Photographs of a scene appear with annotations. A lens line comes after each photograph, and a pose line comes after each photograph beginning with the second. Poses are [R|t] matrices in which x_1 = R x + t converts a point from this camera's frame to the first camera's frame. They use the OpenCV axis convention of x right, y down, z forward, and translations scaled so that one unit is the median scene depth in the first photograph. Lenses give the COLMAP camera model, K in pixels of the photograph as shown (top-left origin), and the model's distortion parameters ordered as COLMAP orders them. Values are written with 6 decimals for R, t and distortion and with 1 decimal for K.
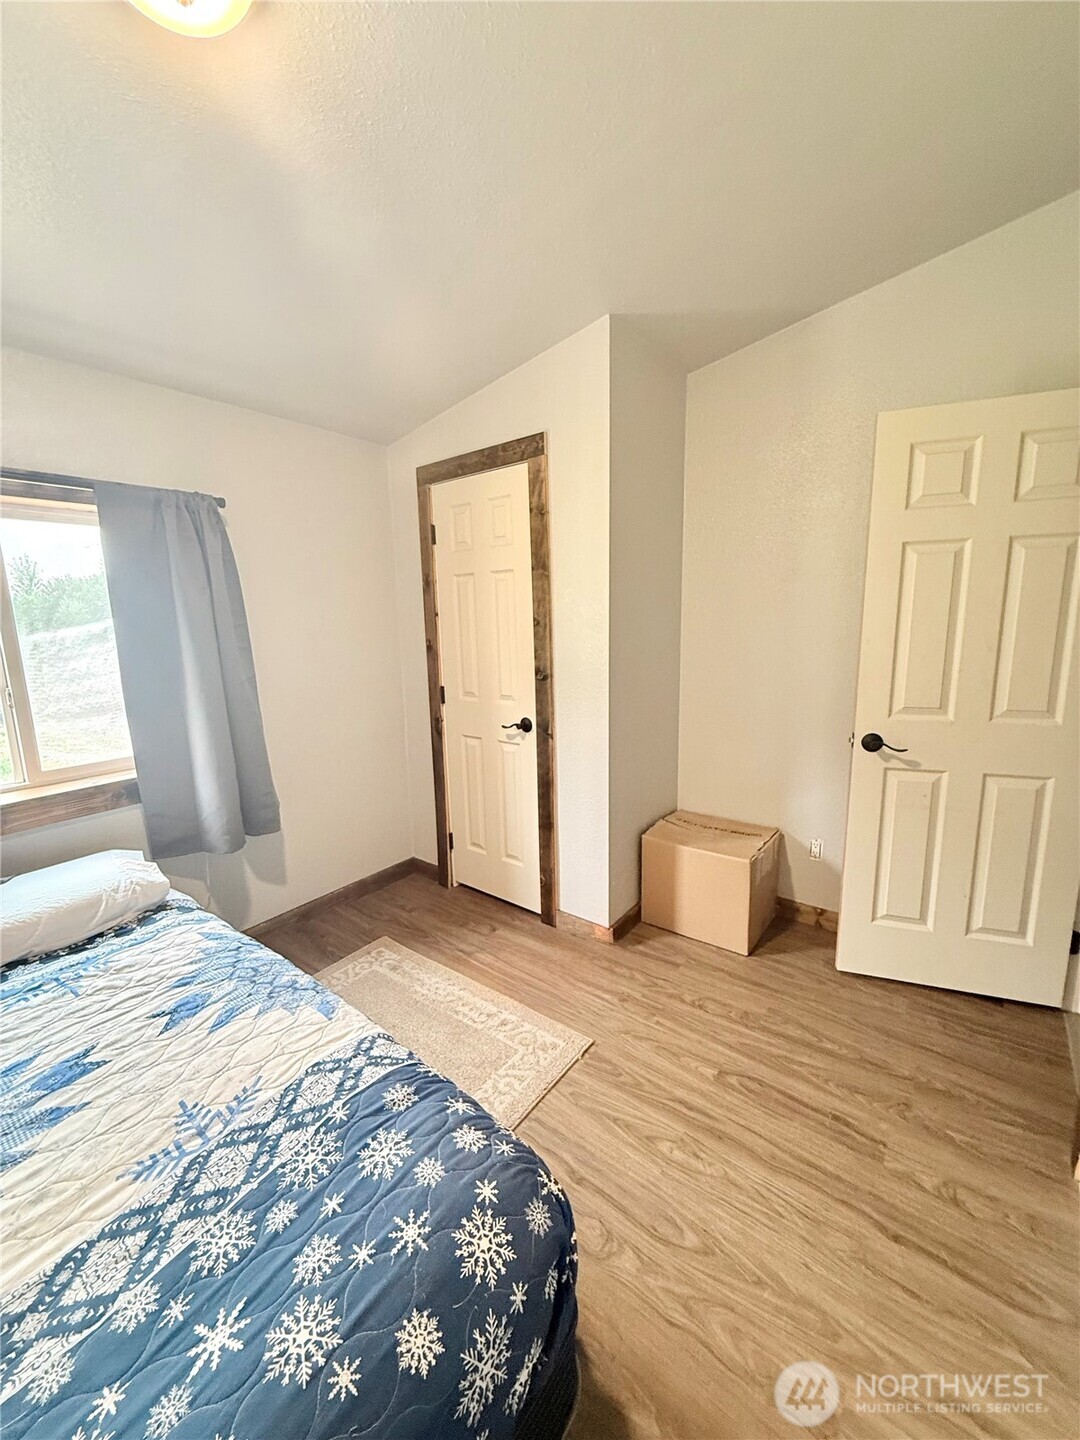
lens RADIAL K [[574.3, 0, 541.6], [0, 574.3, 719.2], [0, 0, 1]] dist [-0.001875, 0.000279]
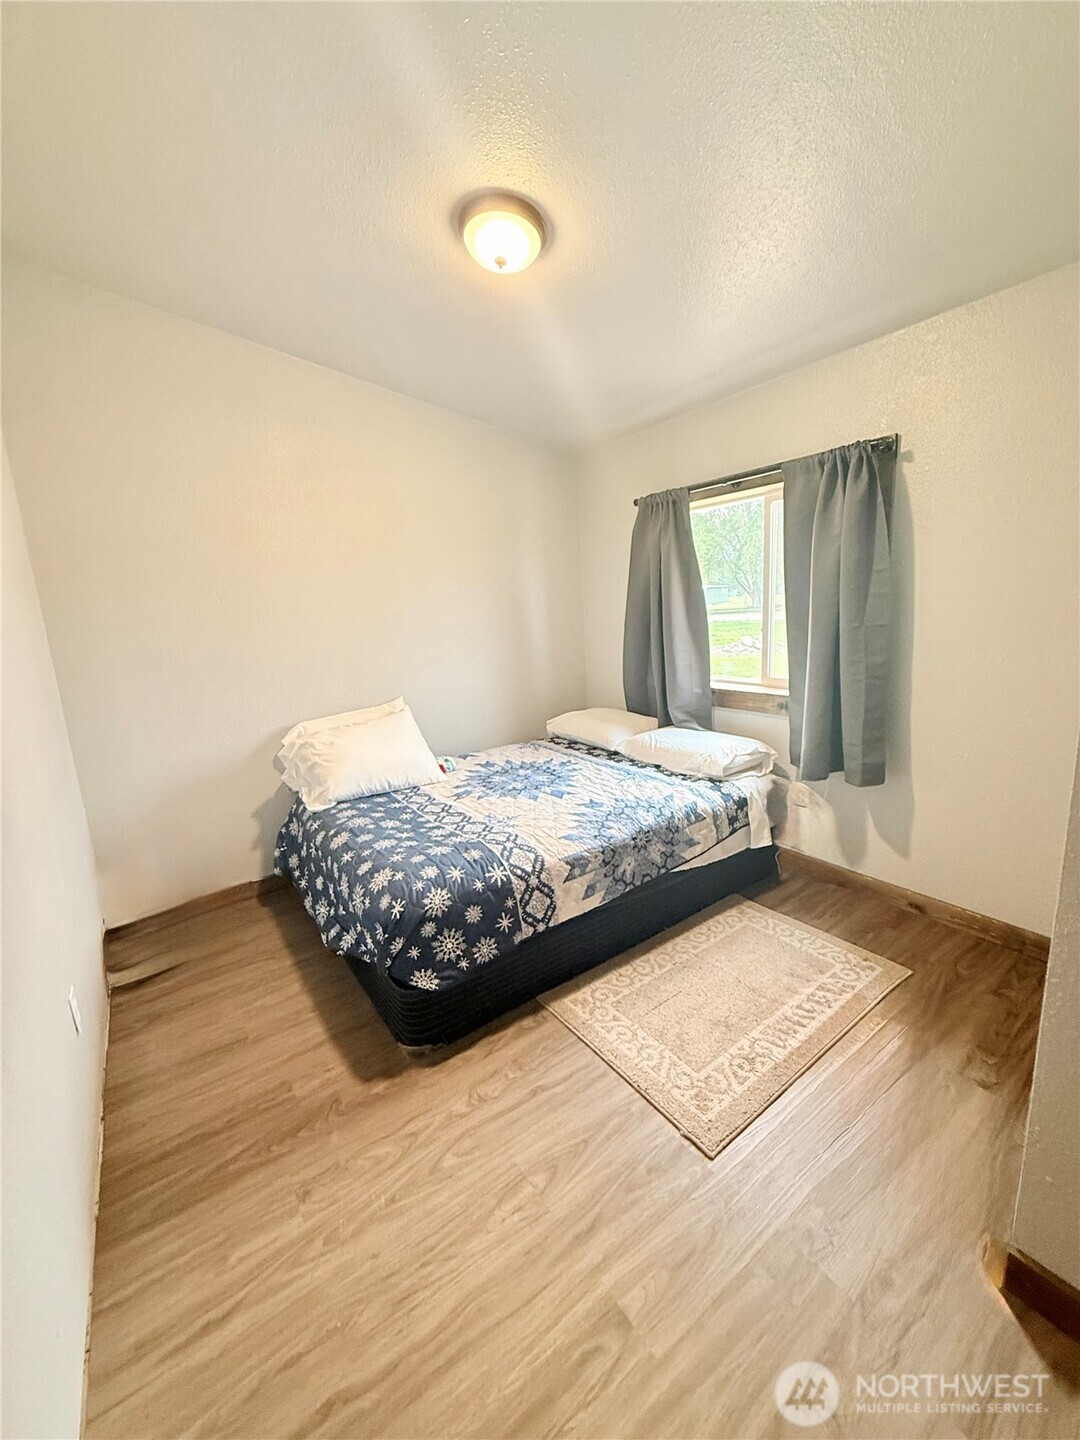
lens RADIAL K [[574.3, 0, 542.2], [0, 574.3, 717.0], [0, 0, 1]] dist [-0.001875, 0.000279]
pose [[-0.295581, 0.227502, -0.927833, 1.033050], [-0.106774, 0.957277, 0.268737, -0.217135], [0.949332, 0.178502, -0.258662, 1.302245]]
